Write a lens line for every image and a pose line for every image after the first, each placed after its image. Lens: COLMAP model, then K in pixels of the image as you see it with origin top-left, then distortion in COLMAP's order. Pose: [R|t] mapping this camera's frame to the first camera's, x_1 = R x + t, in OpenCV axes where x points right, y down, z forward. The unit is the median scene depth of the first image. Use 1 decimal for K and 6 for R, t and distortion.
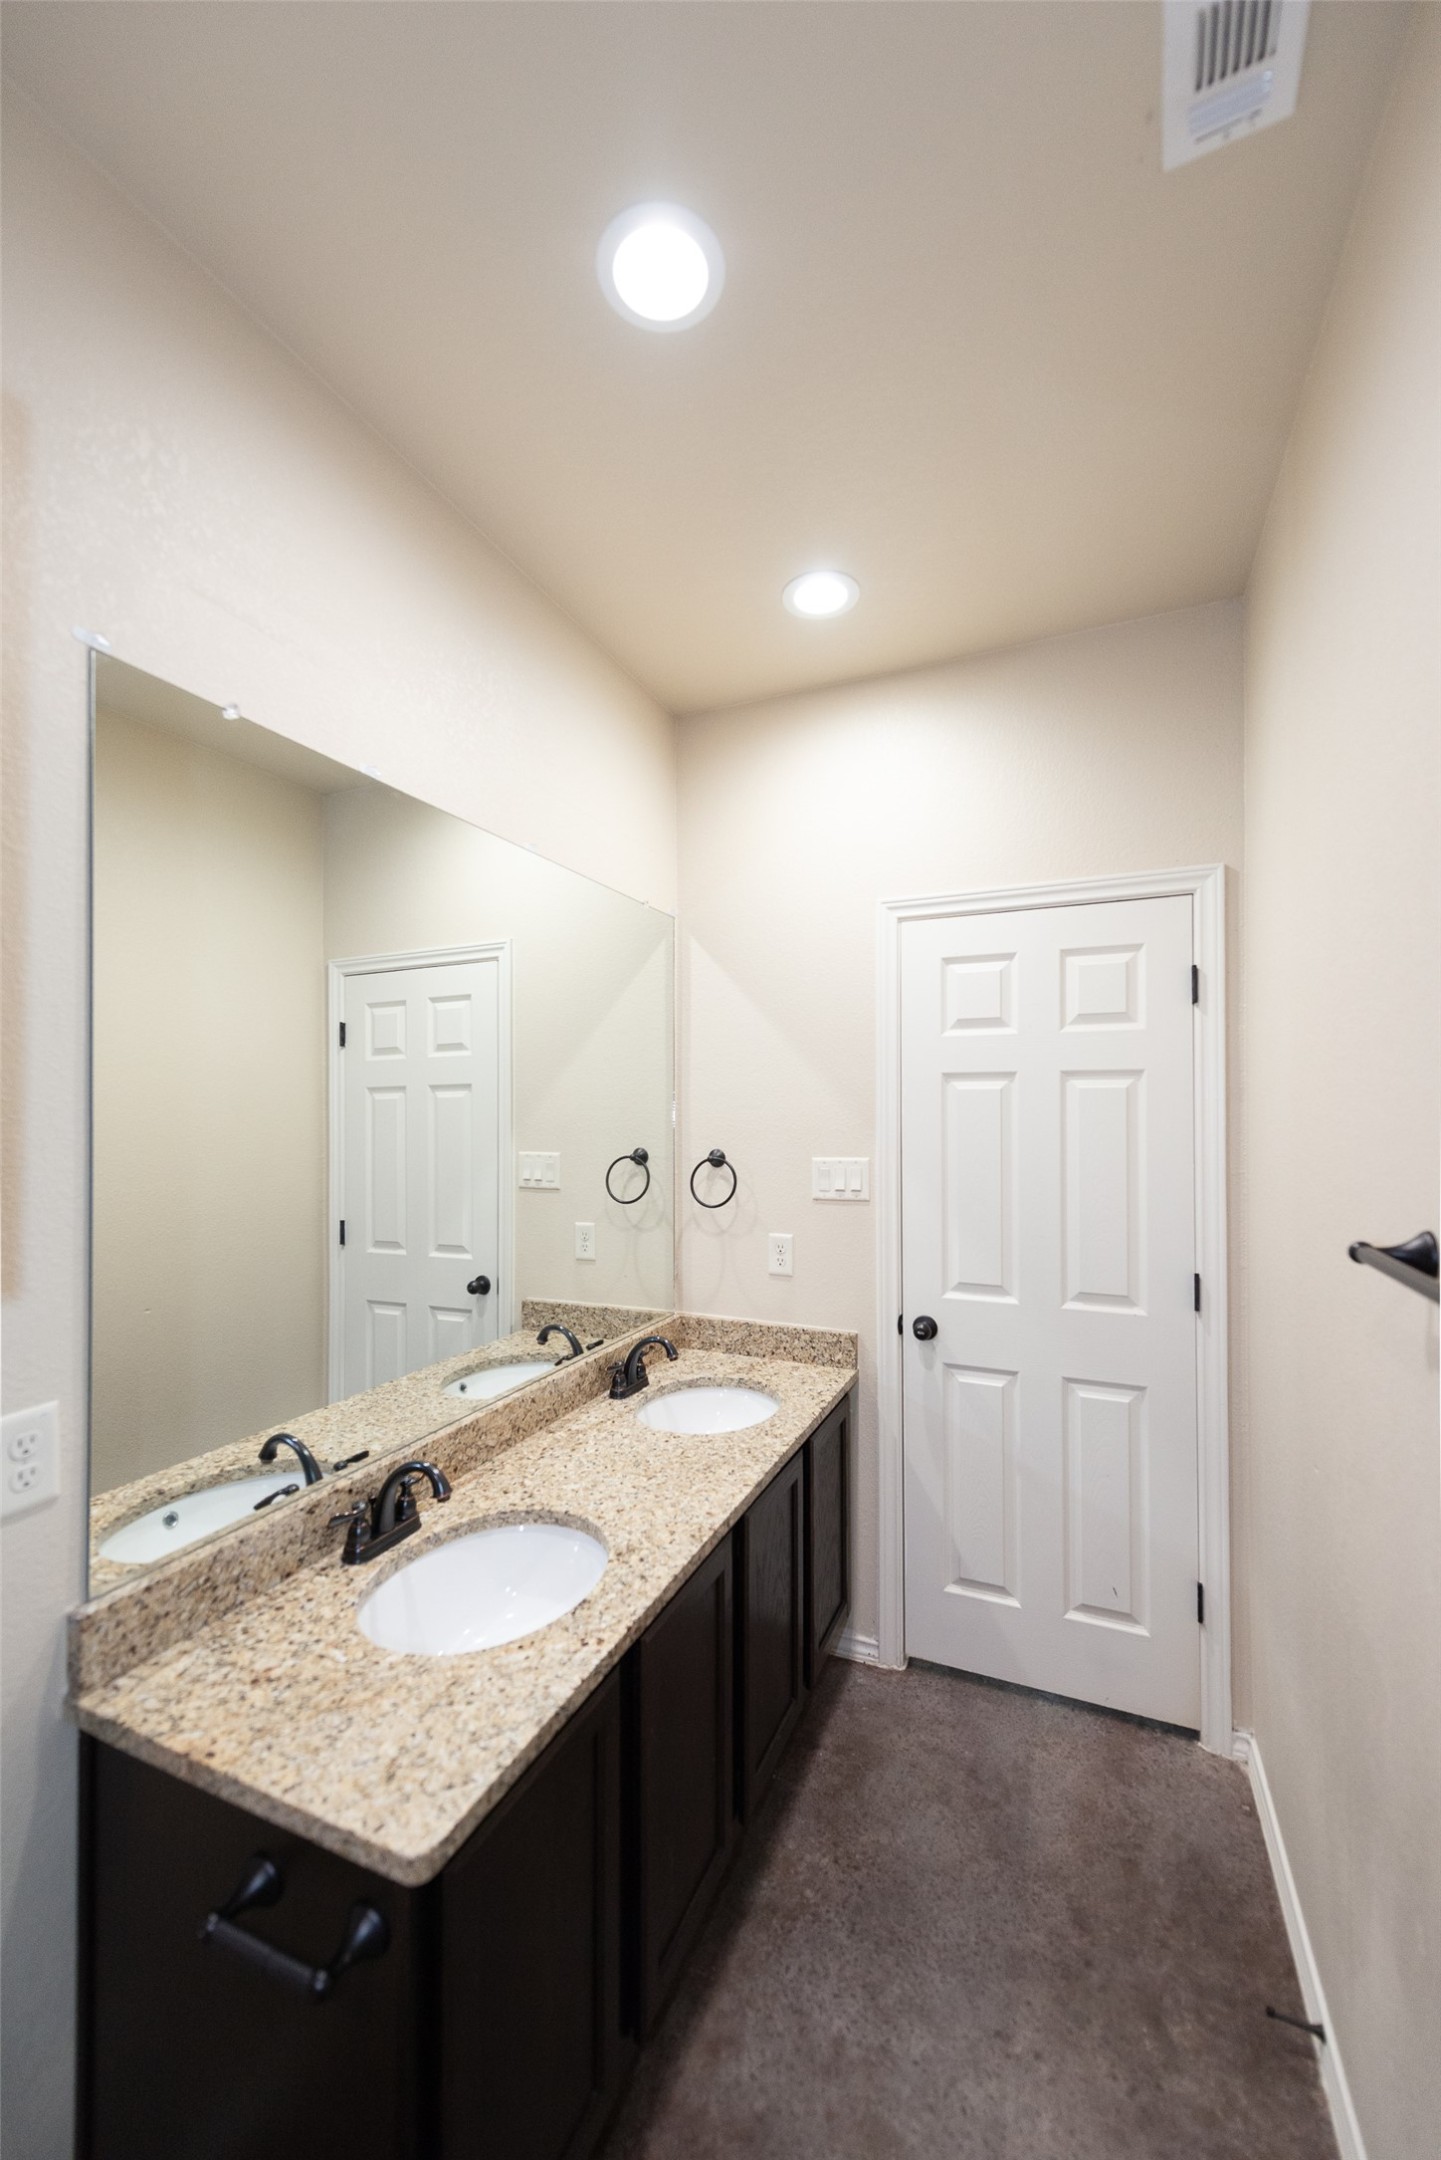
lens RADIAL K [[843.2, 0, 715.0], [0, 843.2, 1106.6], [0, 0, 1]] dist [0.016647, -0.006166]
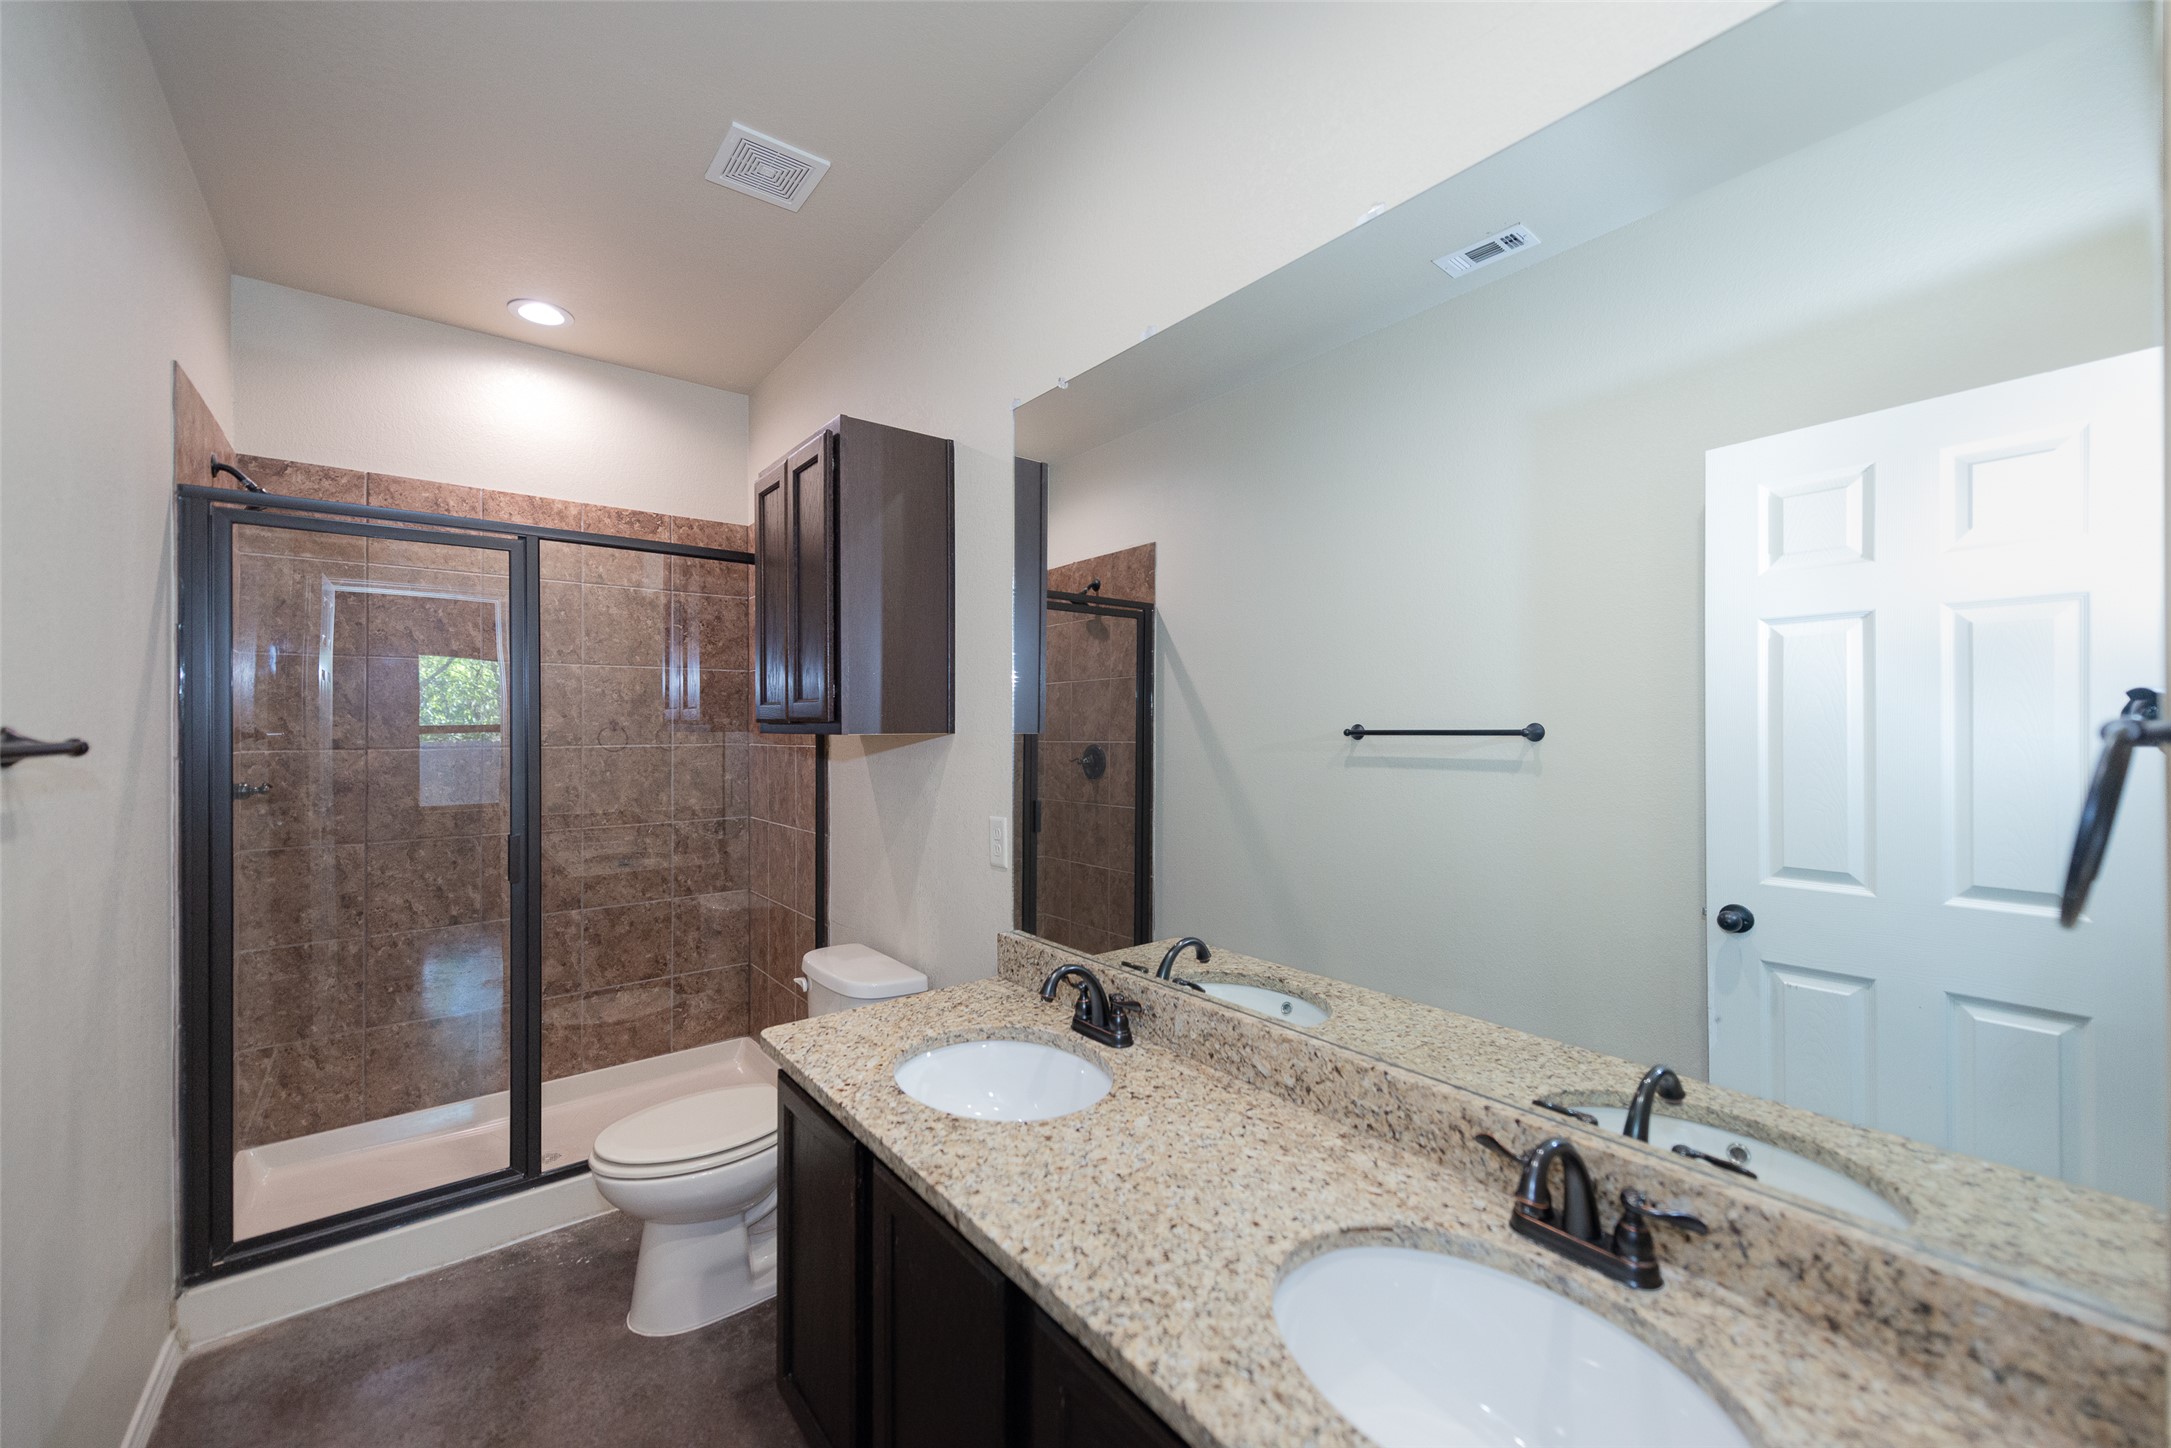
lens RADIAL K [[847.5, 0, 1088.4], [0, 847.5, 721.5], [0, 0, 1]] dist [0.016647, -0.006166]
pose [[-0.458999, 0.010341, -0.888377, 0.526292], [0.013895, 0.999894, 0.004460, 0.076938], [0.888328, -0.010297, -0.459093, 1.285758]]
